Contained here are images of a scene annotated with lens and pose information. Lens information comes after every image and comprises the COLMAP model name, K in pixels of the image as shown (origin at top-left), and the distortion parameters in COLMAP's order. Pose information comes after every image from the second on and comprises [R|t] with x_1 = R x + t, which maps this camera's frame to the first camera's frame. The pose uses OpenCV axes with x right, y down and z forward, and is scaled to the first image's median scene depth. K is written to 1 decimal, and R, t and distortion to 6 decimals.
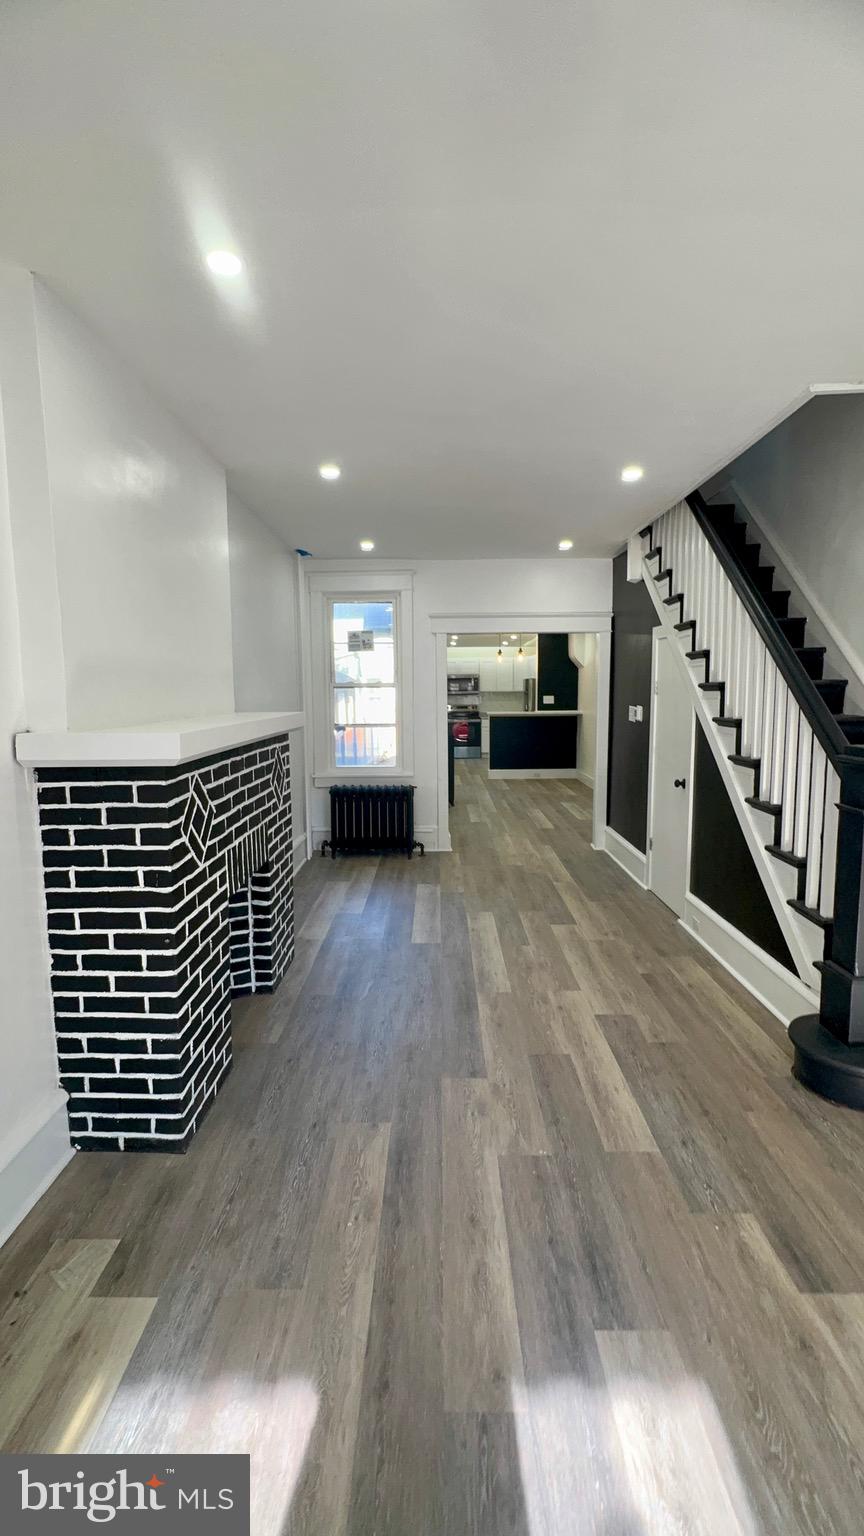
lens RADIAL K [[668.2, 0, 432.0], [0, 668.2, 768.0], [0, 0, 1]] dist [-0.003703, 0.000871]
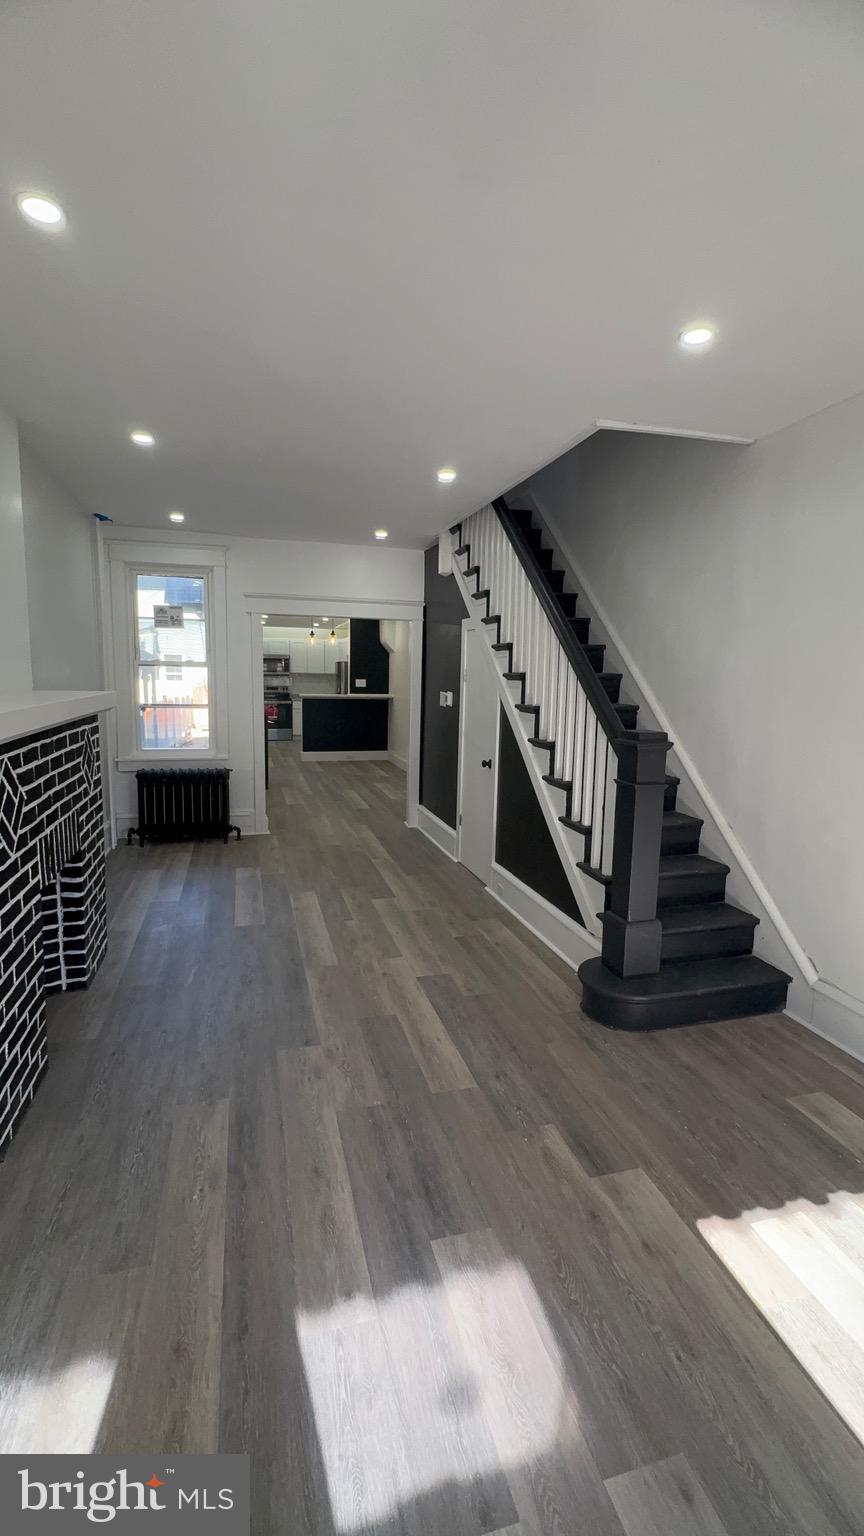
lens RADIAL K [[668.2, 0, 432.0], [0, 668.2, 768.0], [0, 0, 1]] dist [-0.003703, 0.000871]
pose [[0.959495, -0.010842, 0.281516, -0.039373], [0.003308, 0.999624, 0.027226, -0.000128], [-0.281705, -0.025192, 0.959170, -0.047066]]
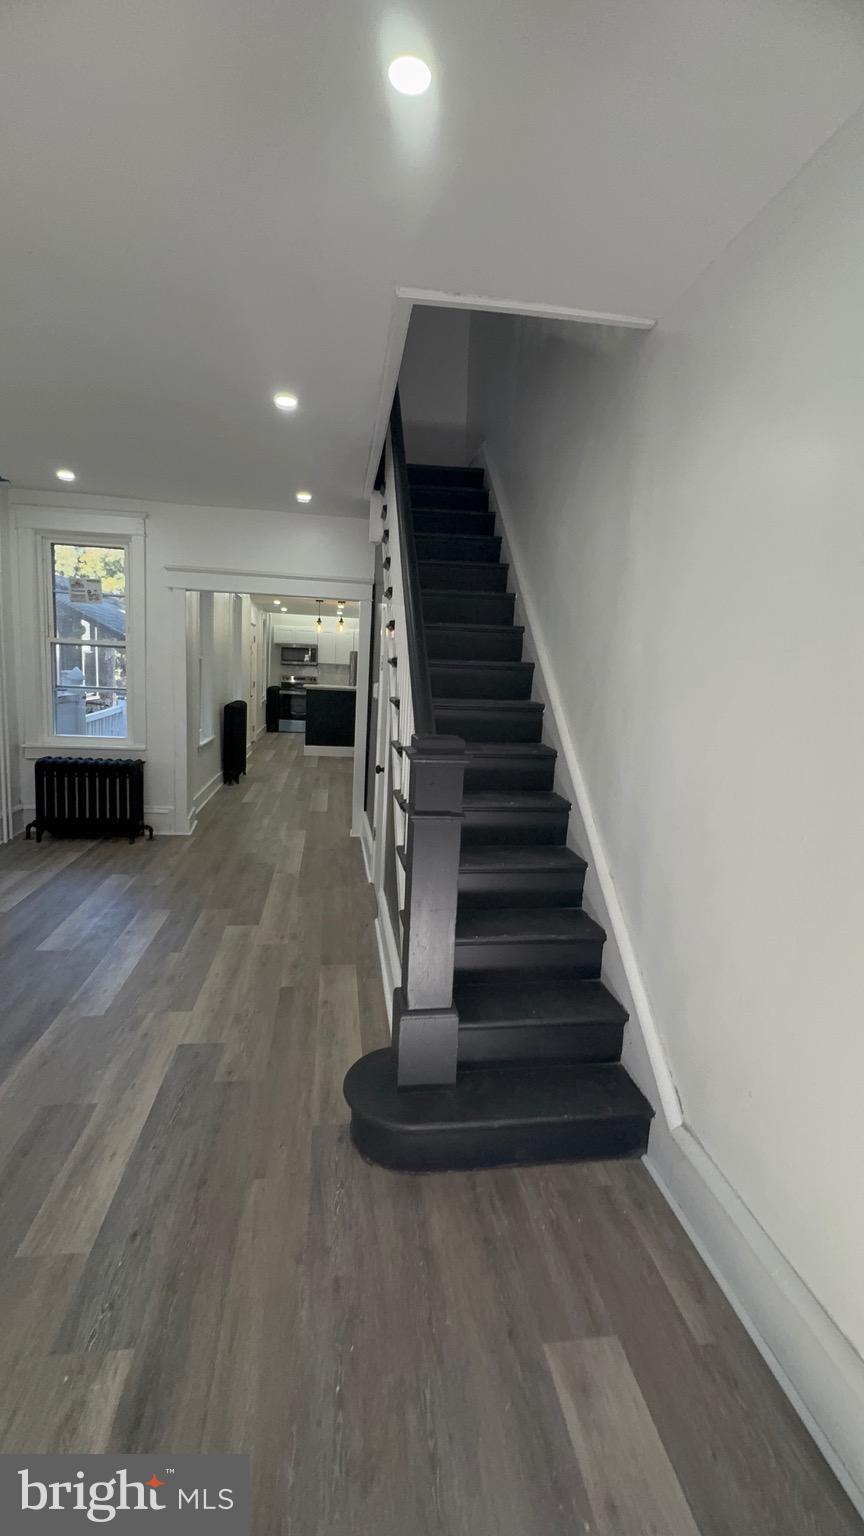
lens RADIAL K [[668.2, 0, 432.0], [0, 668.2, 768.0], [0, 0, 1]] dist [-0.003703, 0.000871]
pose [[0.986614, 0.033526, 0.159587, 0.475209], [-0.039373, 0.998659, 0.033618, -0.019222], [-0.158246, -0.039451, 0.986611, 0.161183]]
